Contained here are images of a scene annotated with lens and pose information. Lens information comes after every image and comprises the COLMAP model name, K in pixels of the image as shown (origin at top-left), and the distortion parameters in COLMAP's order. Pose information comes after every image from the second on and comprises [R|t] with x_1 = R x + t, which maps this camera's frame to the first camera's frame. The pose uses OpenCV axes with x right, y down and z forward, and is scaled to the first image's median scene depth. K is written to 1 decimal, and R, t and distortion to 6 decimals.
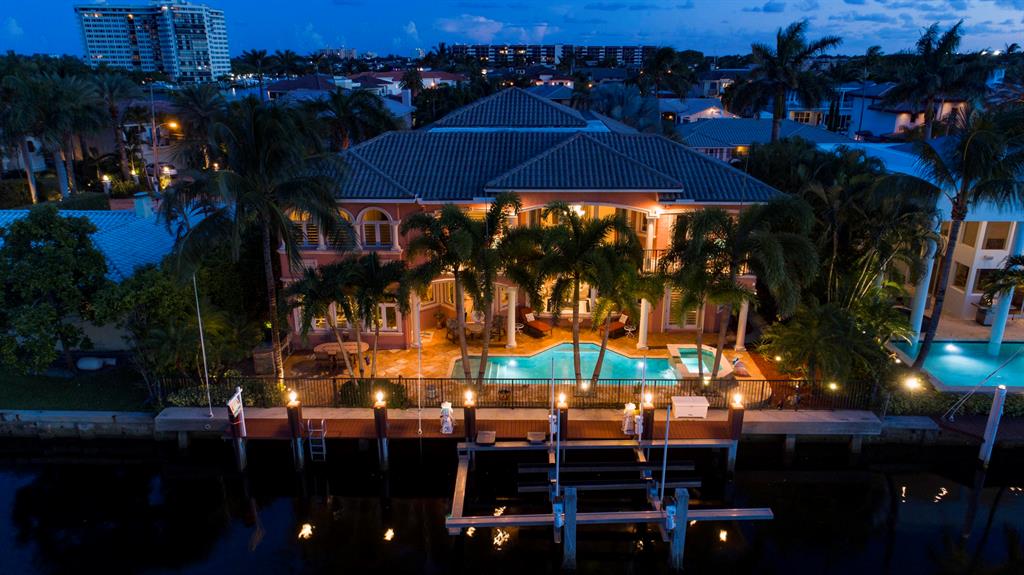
lens RADIAL K [[670.5, 0, 512.0], [0, 670.5, 287.5], [0, 0, 1]] dist [0.009709, 0.004364]
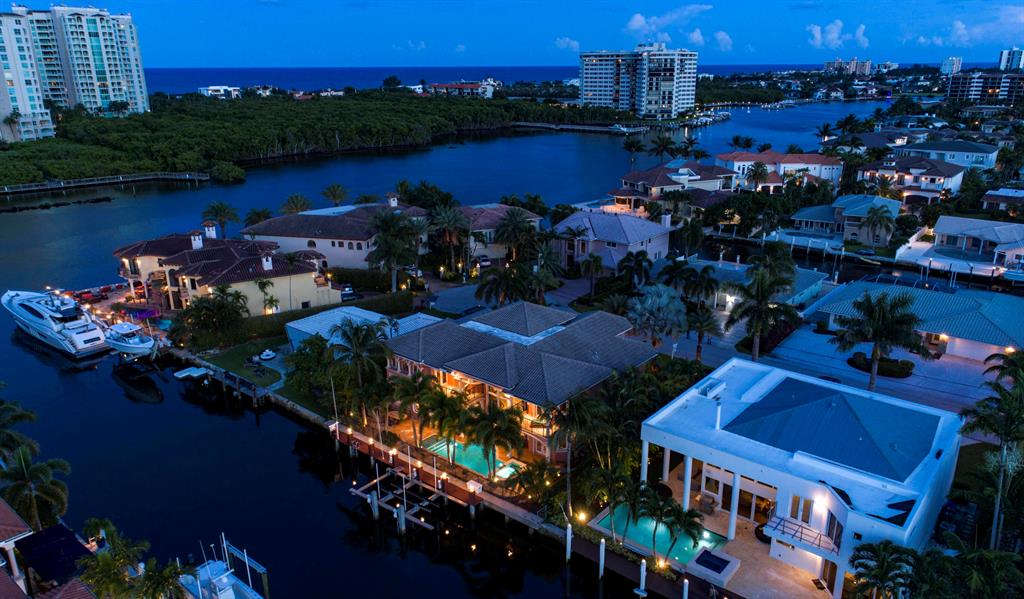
lens RADIAL K [[720.9, 0, 534.7], [0, 720.9, 296.0], [0, 0, 1]] dist [0.005680, 0.004983]
pose [[0.790009, 0.185306, -0.584421, 1.516592], [-0.191357, 0.980137, 0.052105, -0.538725], [0.582467, 0.070669, 0.809776, -0.769269]]
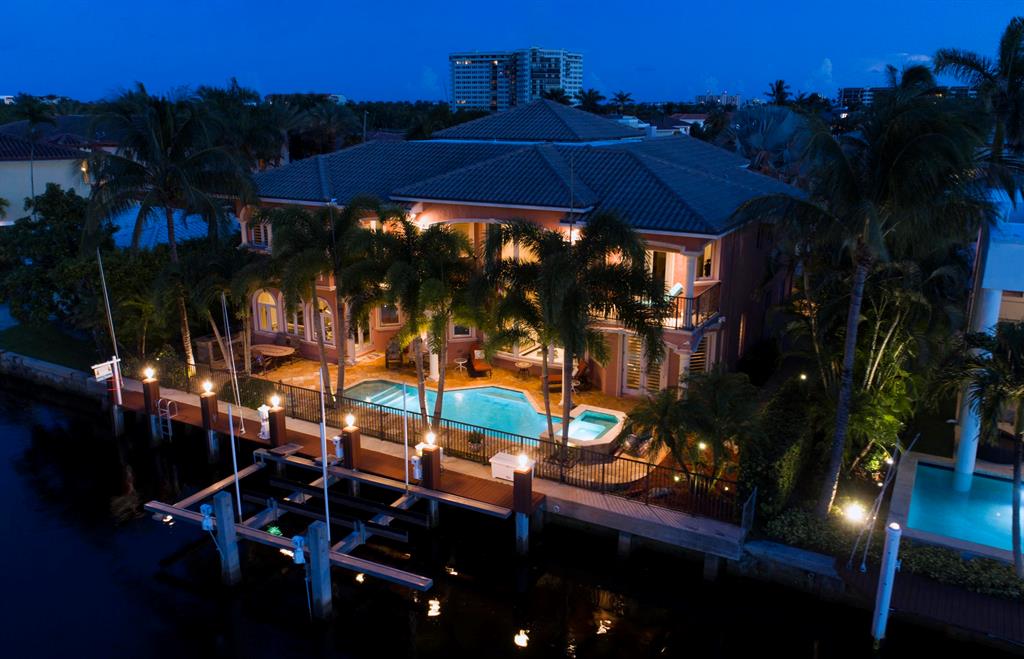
lens RADIAL K [[784.7, 0, 532.0], [0, 784.7, 325.9], [0, 0, 1]] dist [0.003765, 0.001499]
pose [[0.888163, 0.125808, -0.441972, 0.608434], [-0.150656, 0.988354, -0.021413, 0.022306], [0.434131, 0.085603, 0.896773, 0.130610]]
